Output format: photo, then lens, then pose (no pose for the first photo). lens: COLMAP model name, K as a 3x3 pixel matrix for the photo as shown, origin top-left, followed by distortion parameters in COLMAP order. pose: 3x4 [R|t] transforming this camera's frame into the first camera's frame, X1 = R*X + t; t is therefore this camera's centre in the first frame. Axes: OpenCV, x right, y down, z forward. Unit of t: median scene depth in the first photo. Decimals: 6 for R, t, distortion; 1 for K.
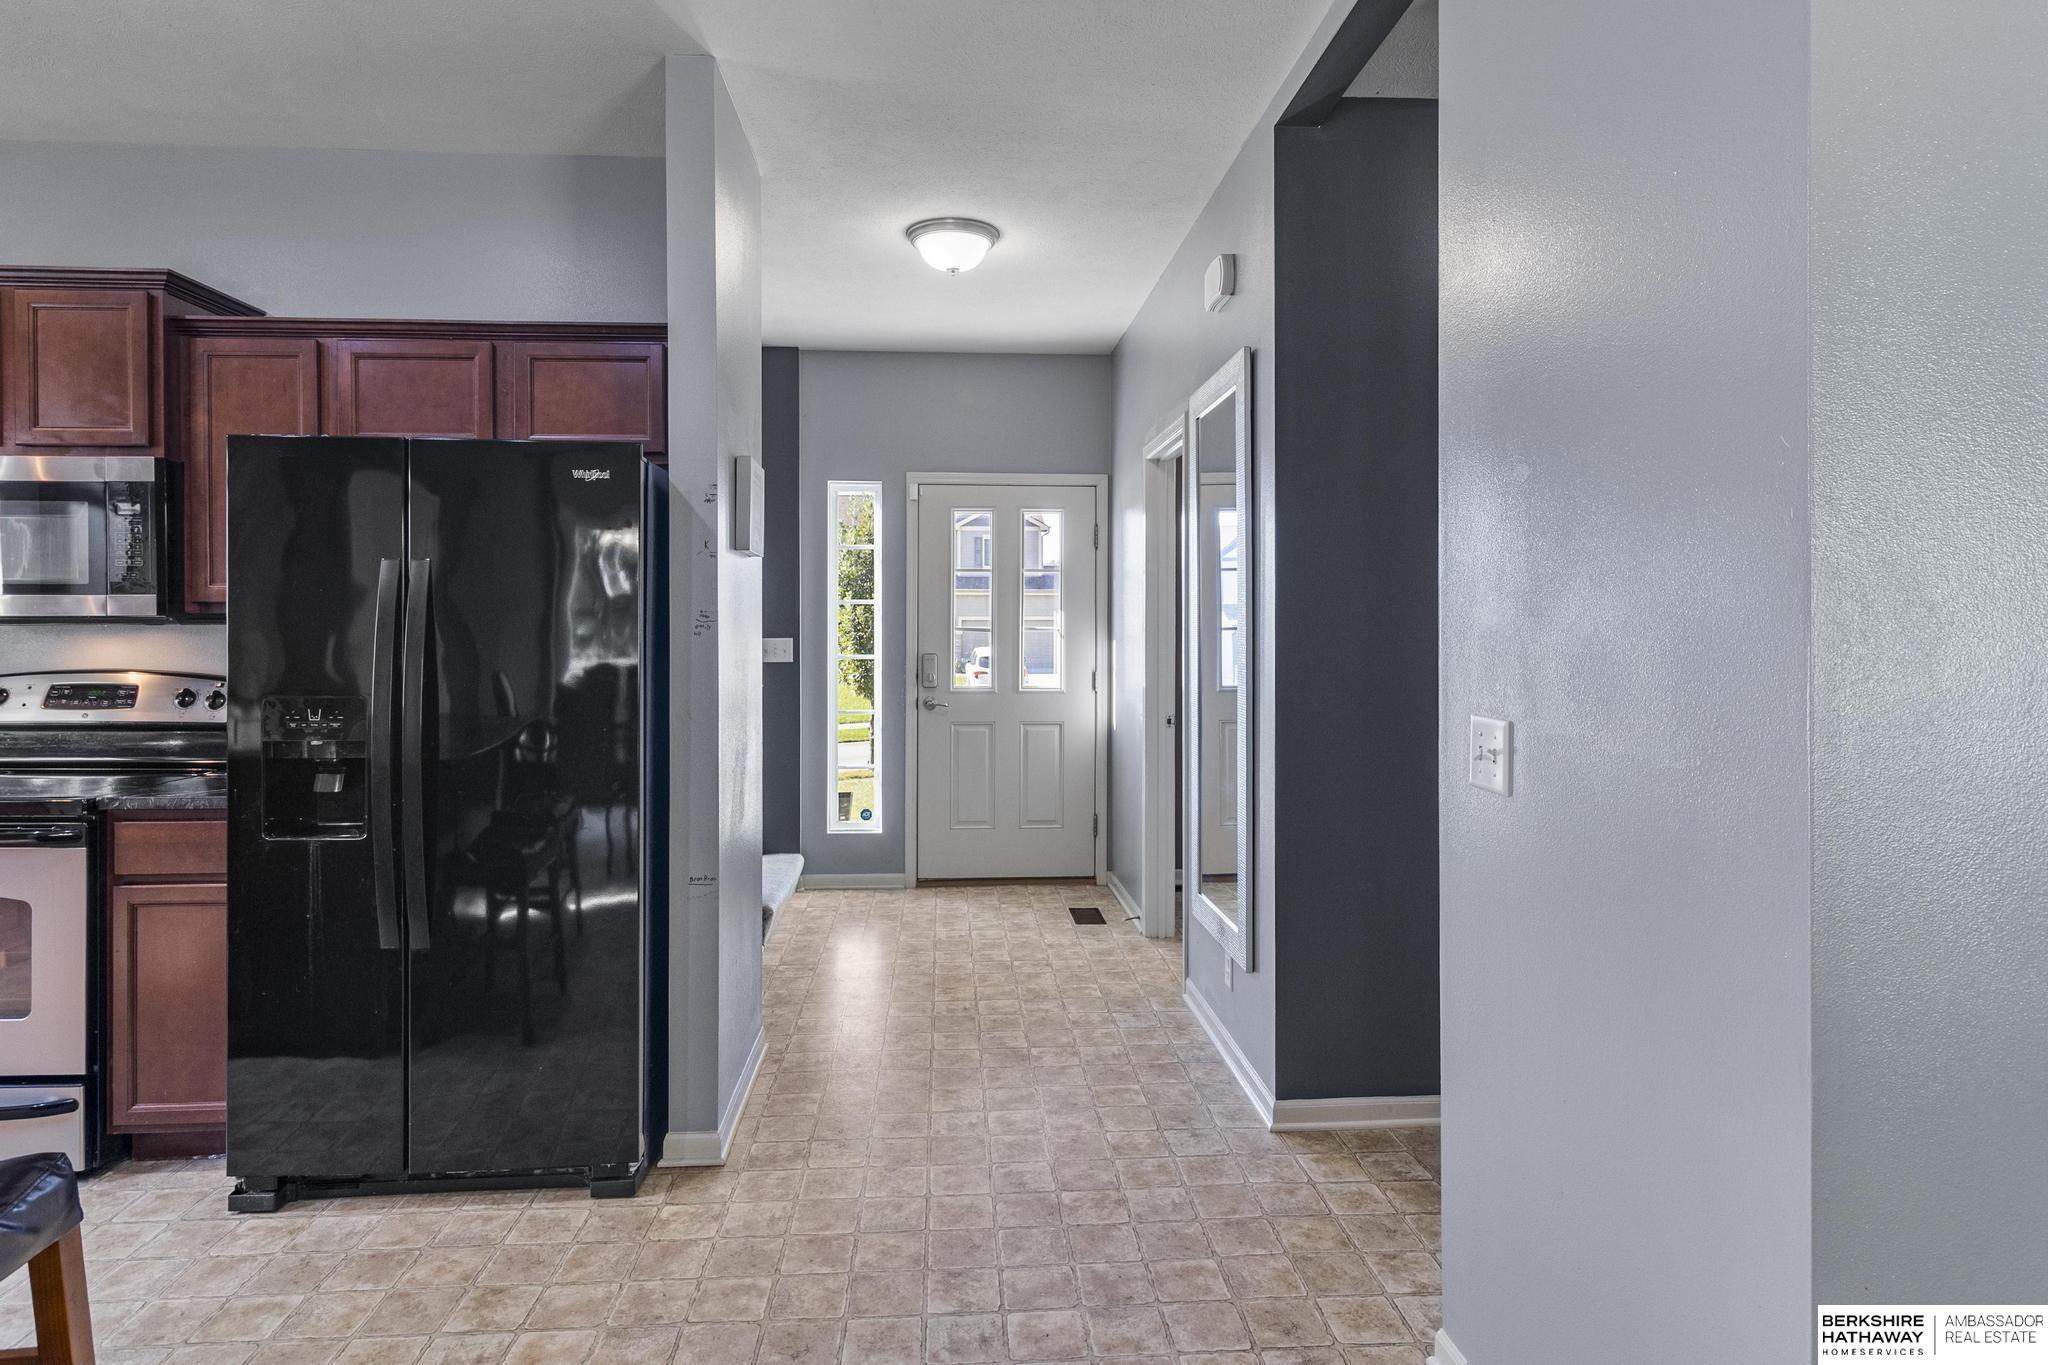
lens RADIAL K [[1134.8, 0, 1001.1], [0, 1134.8, 632.6], [0, 0, 1]] dist [0.003137, 0.000460]
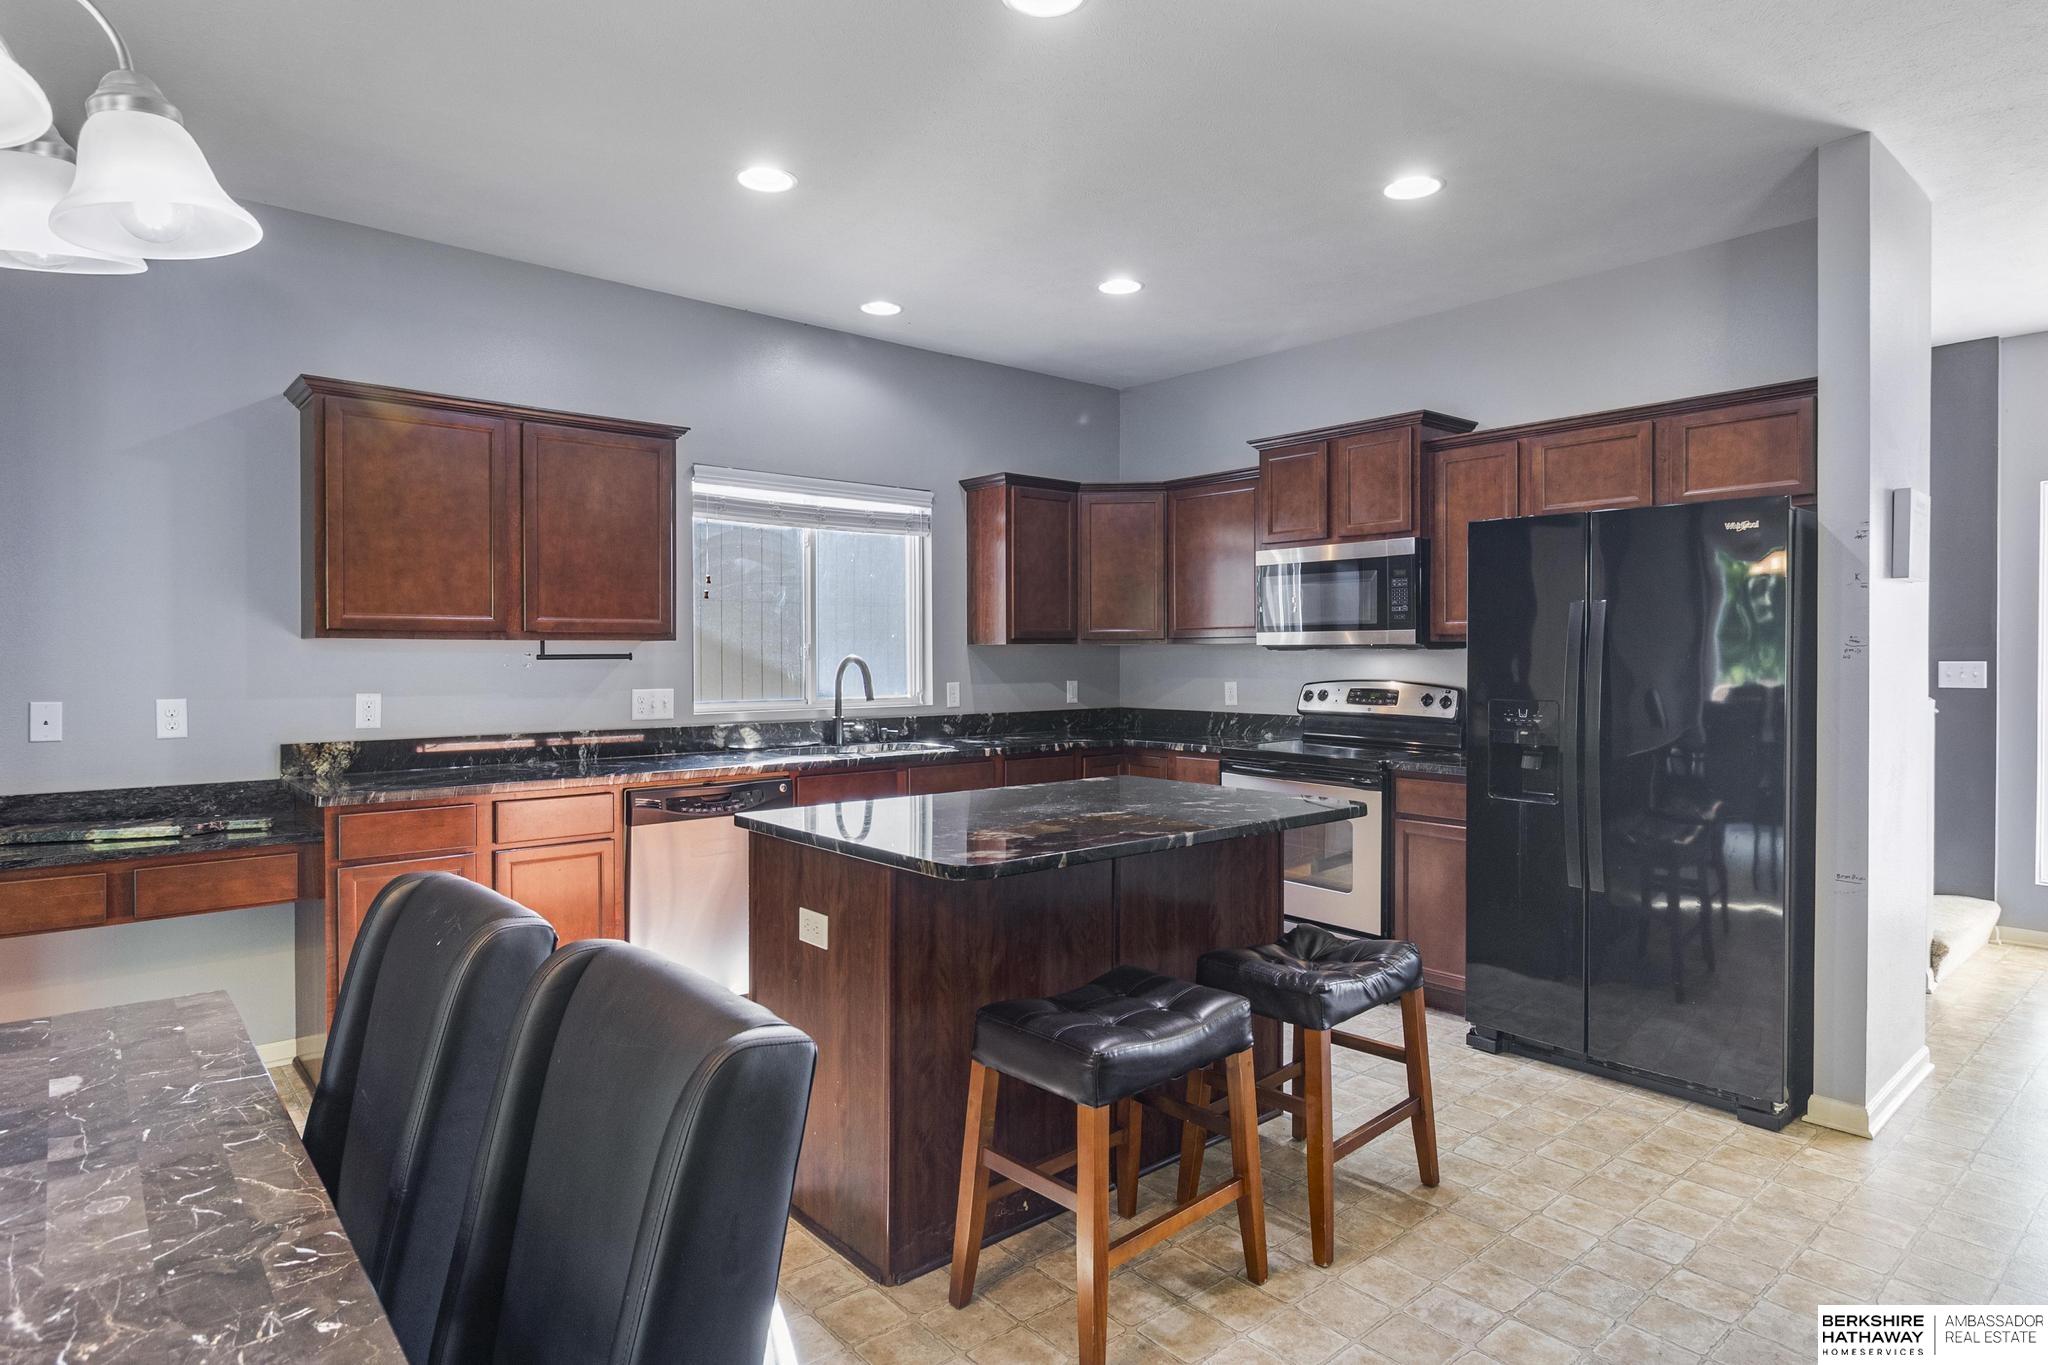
lens RADIAL K [[1134.8, 0, 1022.6], [0, 1134.8, 662.1], [0, 0, 1]] dist [0.003137, 0.000460]
pose [[0.616352, 0.006665, -0.787442, 0.111259], [-0.001492, 0.999972, 0.007296, -0.000887], [0.787469, -0.003322, 0.616345, -0.320571]]
